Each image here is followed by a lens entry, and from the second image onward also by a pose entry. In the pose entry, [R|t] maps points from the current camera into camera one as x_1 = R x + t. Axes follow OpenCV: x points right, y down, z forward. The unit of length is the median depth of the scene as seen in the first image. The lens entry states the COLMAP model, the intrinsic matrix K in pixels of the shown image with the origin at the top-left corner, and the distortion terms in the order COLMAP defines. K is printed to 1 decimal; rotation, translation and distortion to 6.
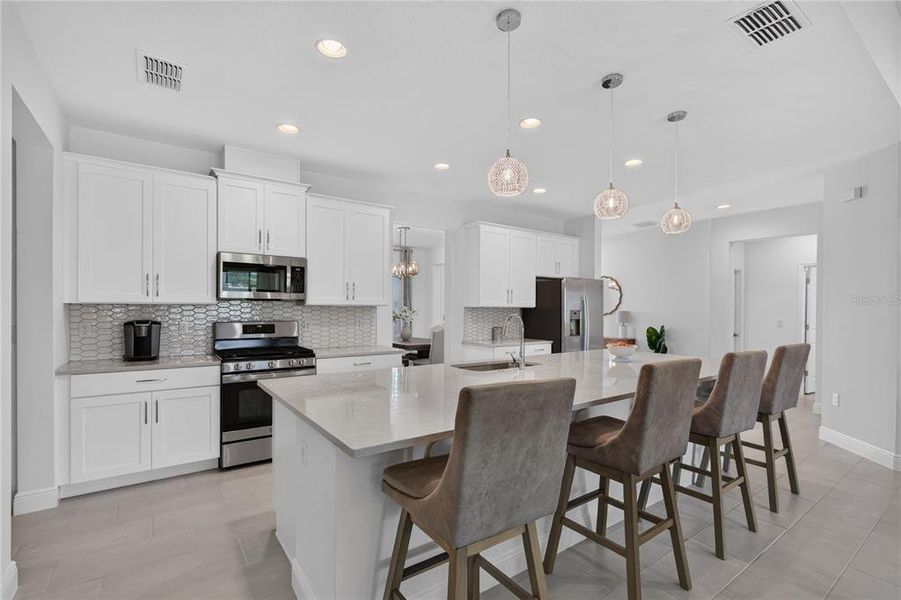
lens RADIAL K [[410.6, 0, 450.5], [0, 410.6, 300.0], [0, 0, 1]] dist [0.043064, 0.000054]
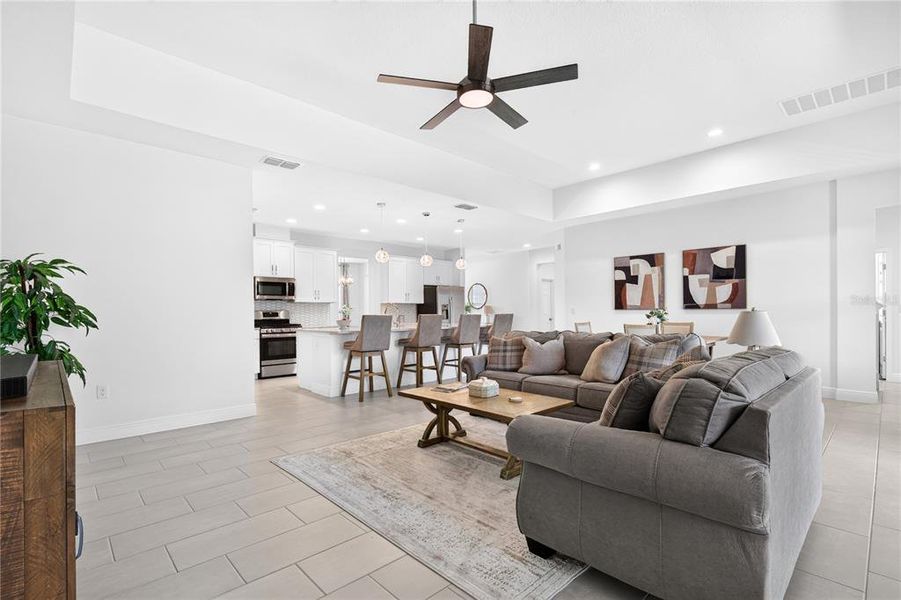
lens RADIAL K [[417.5, 0, 449.5], [0, 417.5, 310.3], [0, 0, 1]] dist [0.002336, 0.000216]
pose [[0.989522, -0.014571, 0.143647, 0.090620], [0.011929, 0.999744, 0.019231, 0.020840], [-0.143891, -0.017315, 0.989442, -1.044092]]
